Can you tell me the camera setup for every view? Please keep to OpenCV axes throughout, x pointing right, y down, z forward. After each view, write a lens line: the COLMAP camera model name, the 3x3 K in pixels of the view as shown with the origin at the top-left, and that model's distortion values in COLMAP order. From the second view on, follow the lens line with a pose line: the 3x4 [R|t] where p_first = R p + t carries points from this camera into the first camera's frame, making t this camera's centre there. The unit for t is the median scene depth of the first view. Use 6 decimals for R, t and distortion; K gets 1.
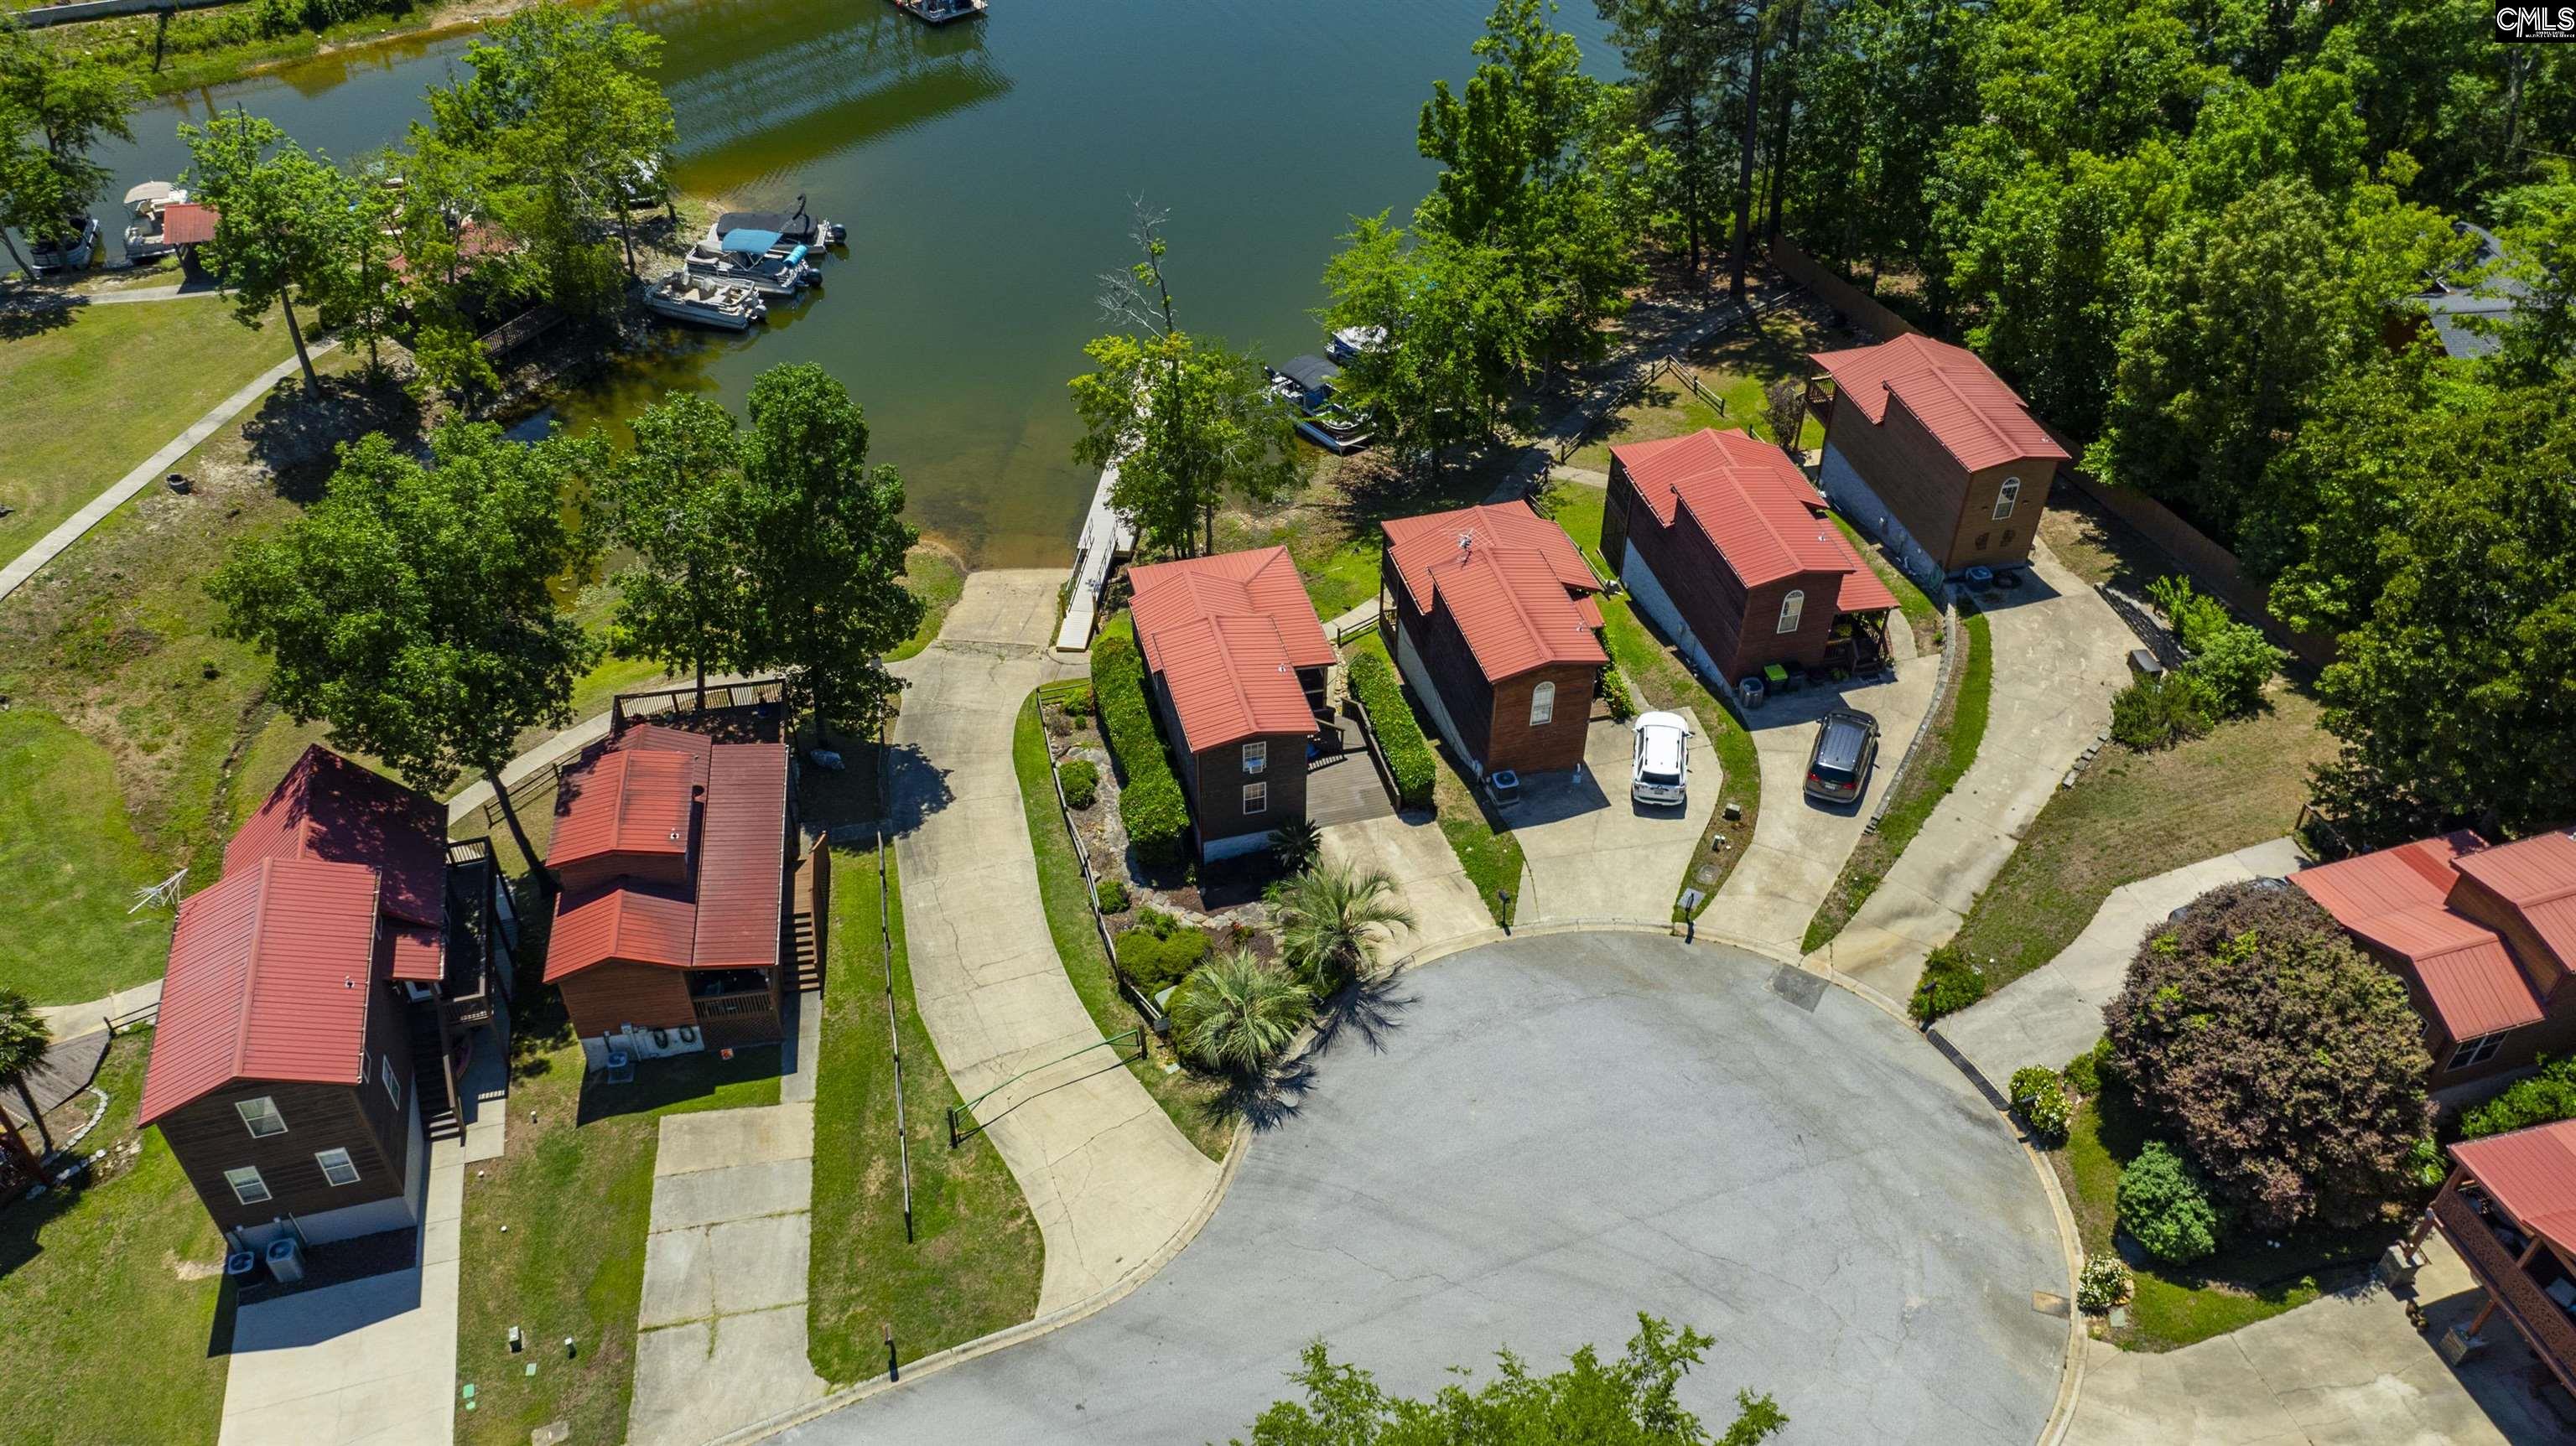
lens RADIAL K [[1962.2, 0, 1288.0], [0, 1962.2, 723.0], [0, 0, 1]] dist [-0.025534, 0.015396]
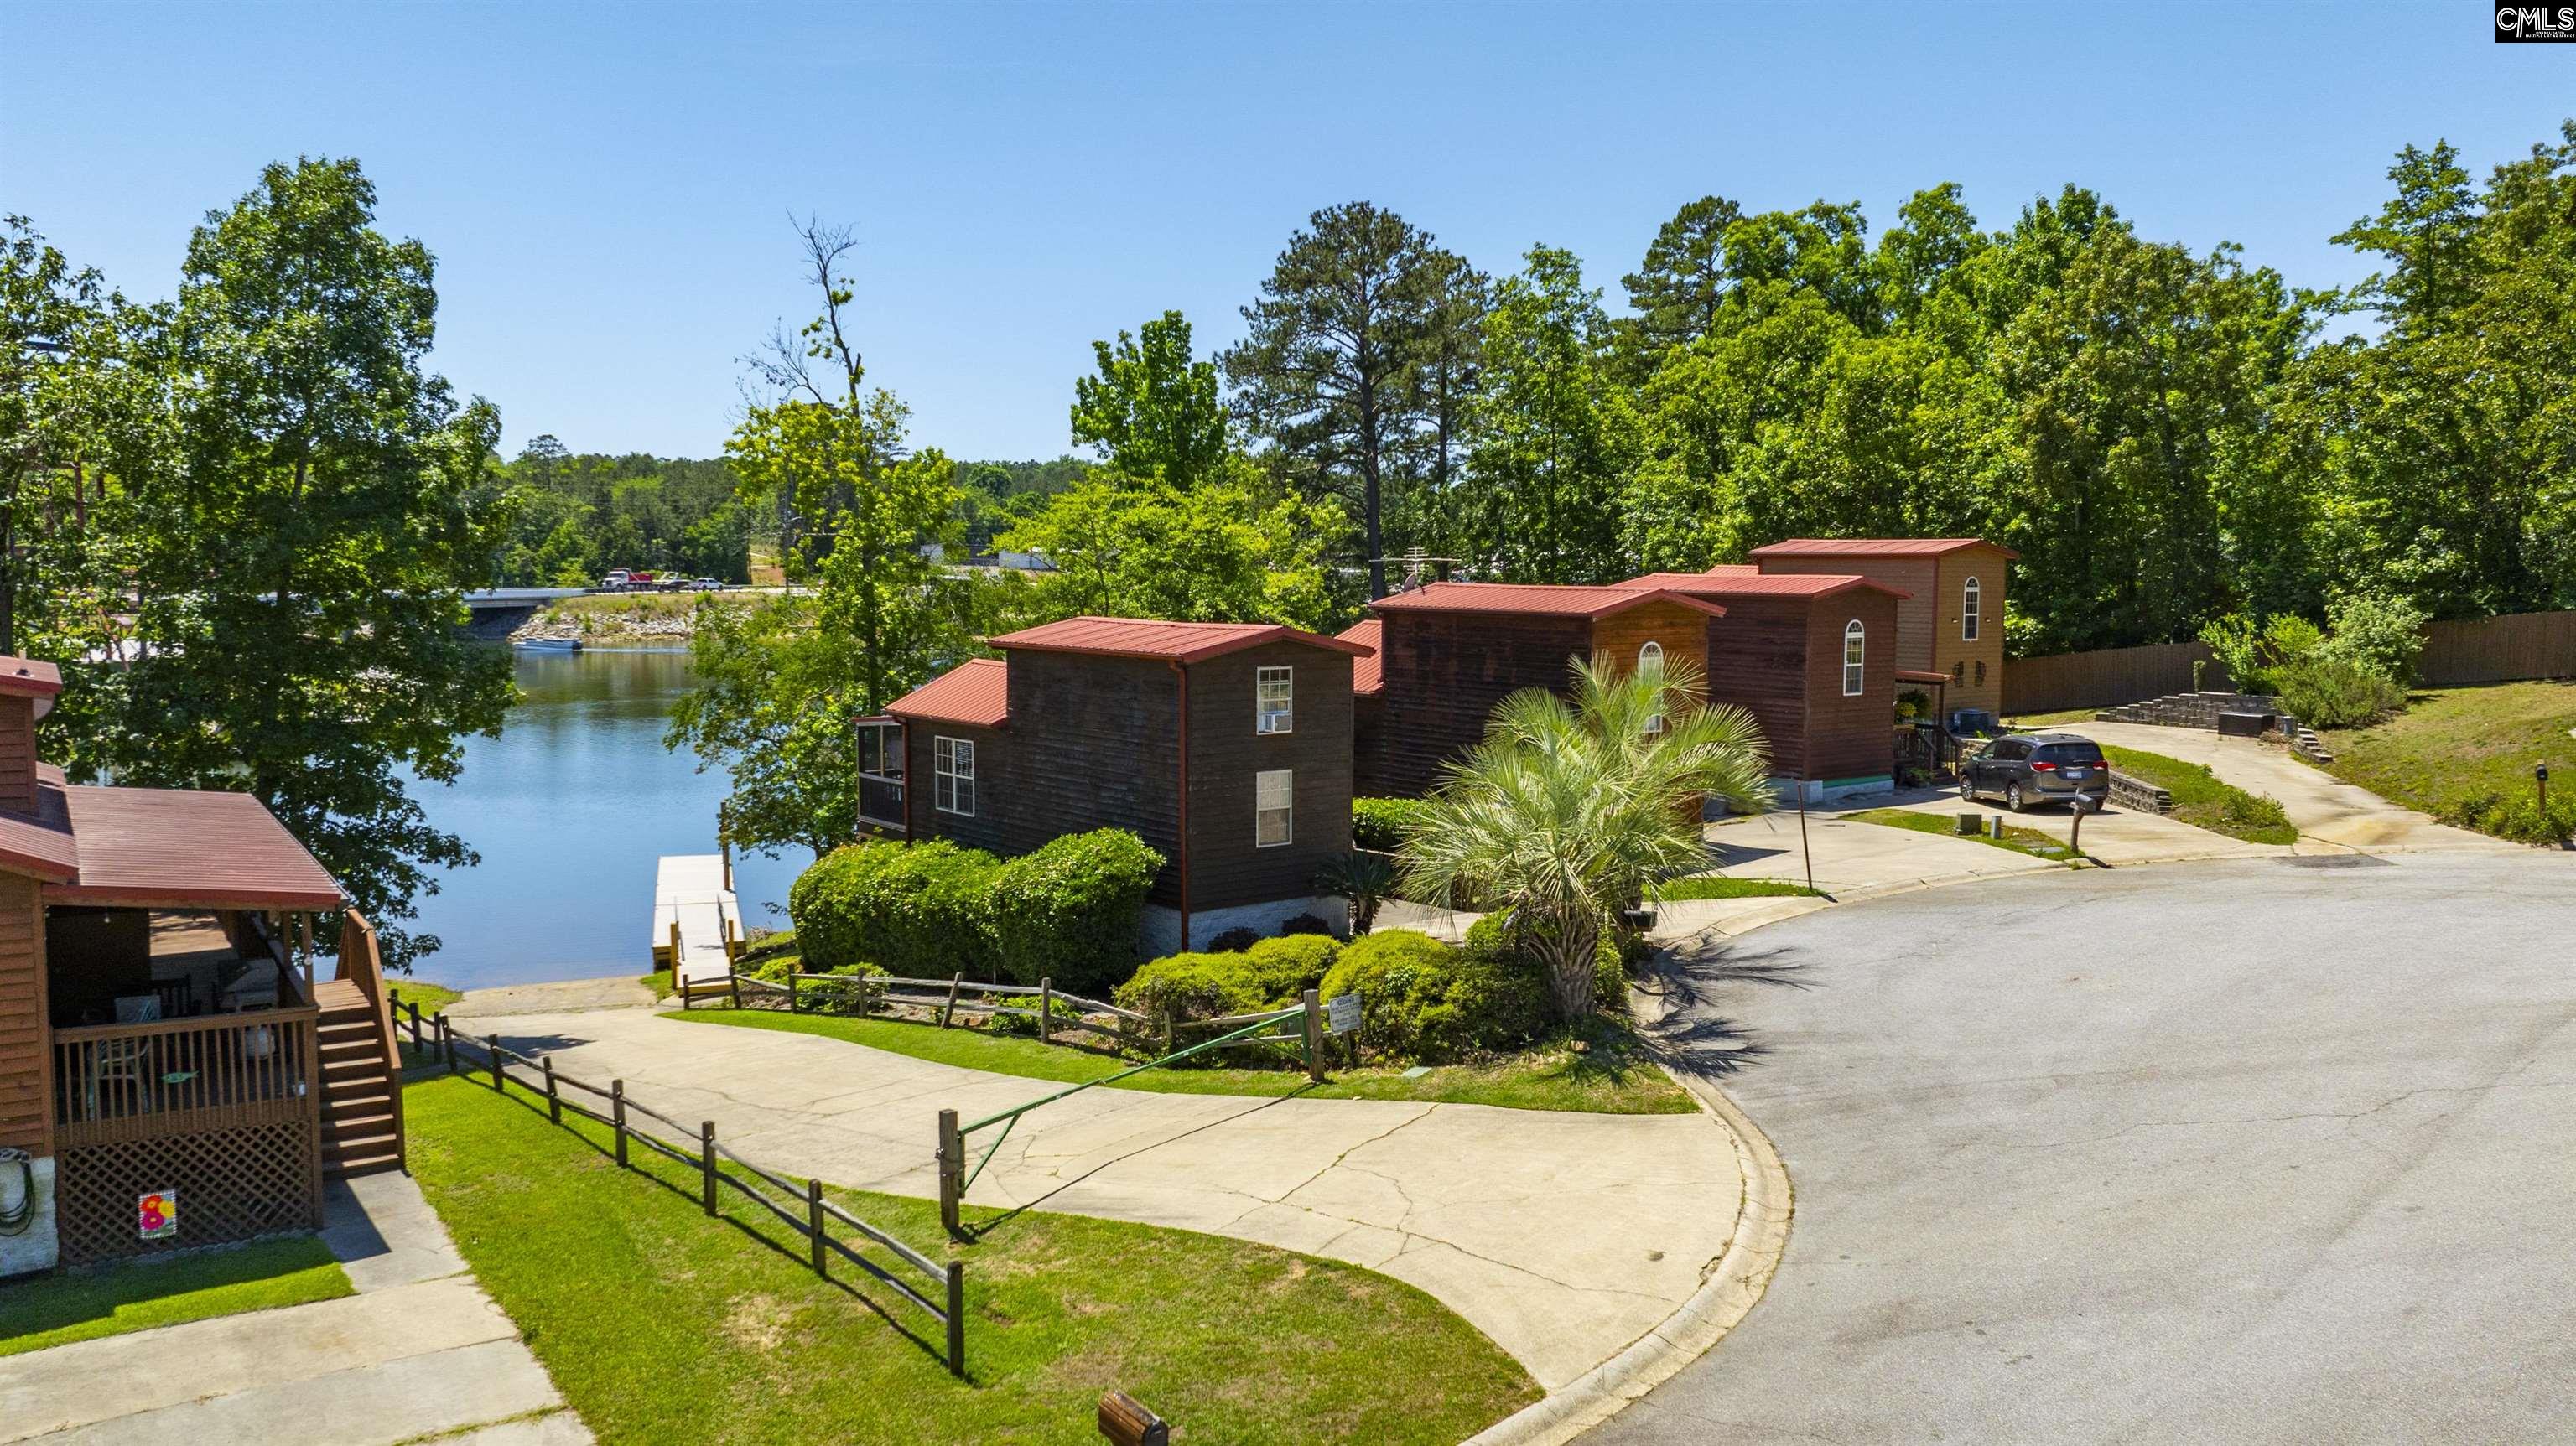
lens RADIAL K [[1962.2, 0, 1288.0], [0, 1962.2, 723.0], [0, 0, 1]] dist [-0.025534, 0.015396]
pose [[0.914271, -0.037544, 0.403360, -0.206196], [0.266504, 0.805637, -0.529079, 0.274590], [-0.305098, 0.591219, 0.746576, 0.556830]]
